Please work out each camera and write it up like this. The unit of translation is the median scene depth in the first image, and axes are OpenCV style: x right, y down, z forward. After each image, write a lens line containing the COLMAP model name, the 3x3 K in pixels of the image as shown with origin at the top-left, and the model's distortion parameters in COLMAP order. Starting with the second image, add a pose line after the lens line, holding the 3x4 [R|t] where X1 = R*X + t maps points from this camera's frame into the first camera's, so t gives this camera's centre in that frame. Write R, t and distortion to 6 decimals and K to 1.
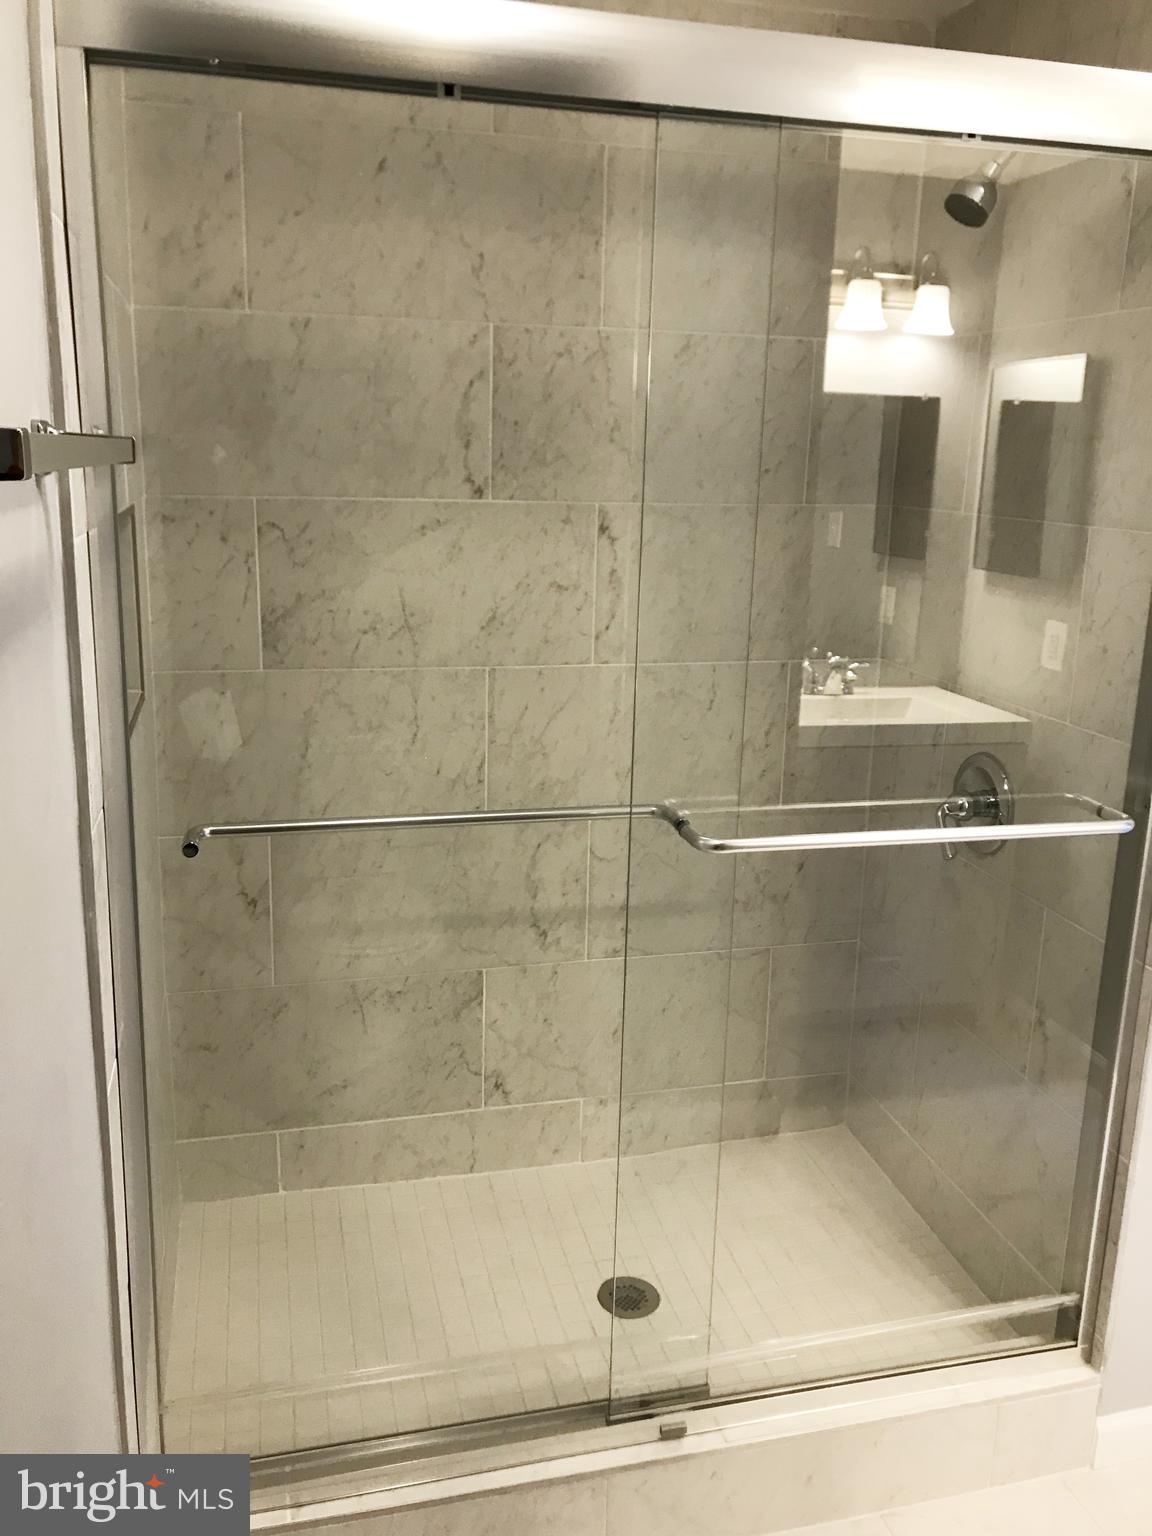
lens RADIAL K [[1268.3, 0, 570.0], [0, 1268.3, 768.1], [0, 0, 1]] dist [-0.000627, -0.024122]
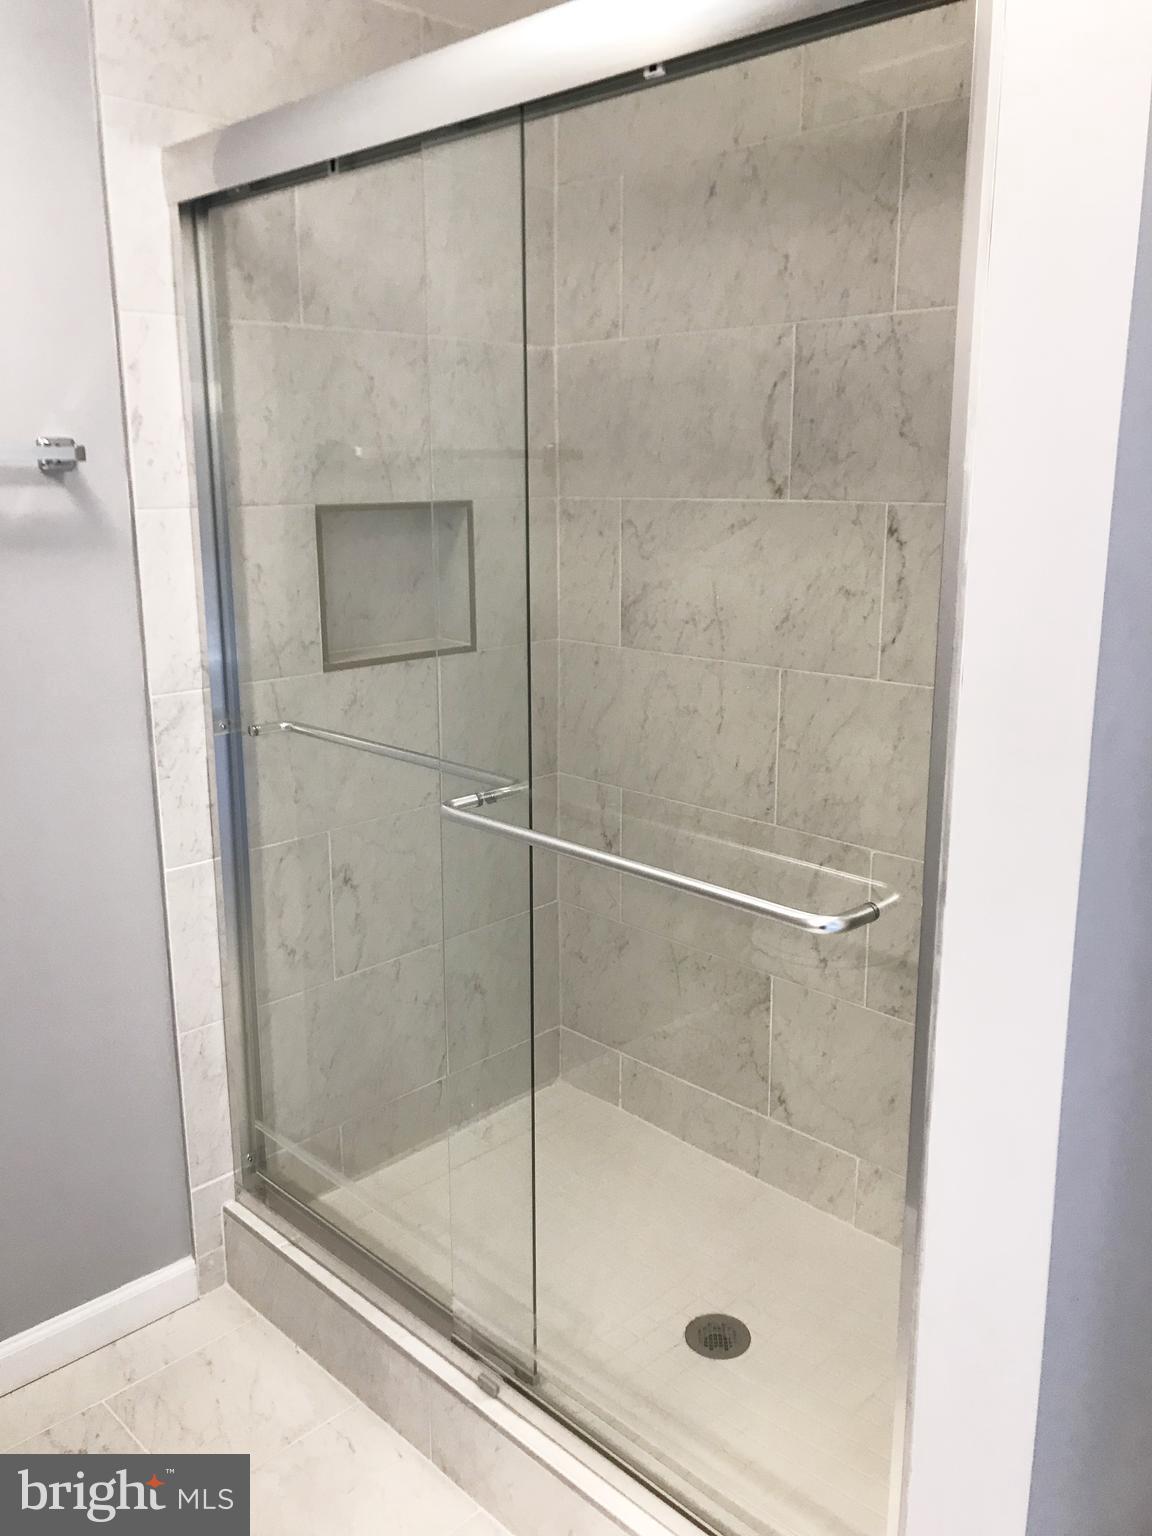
lens RADIAL K [[1268.3, 0, 569.4], [0, 1268.3, 766.0], [0, 0, 1]] dist [-0.000627, -0.024122]
pose [[0.526054, 0.166174, -0.834058, 0.714325], [-0.193664, 0.978365, 0.072778, -0.046722], [0.828107, 0.123242, 0.546855, 0.341885]]
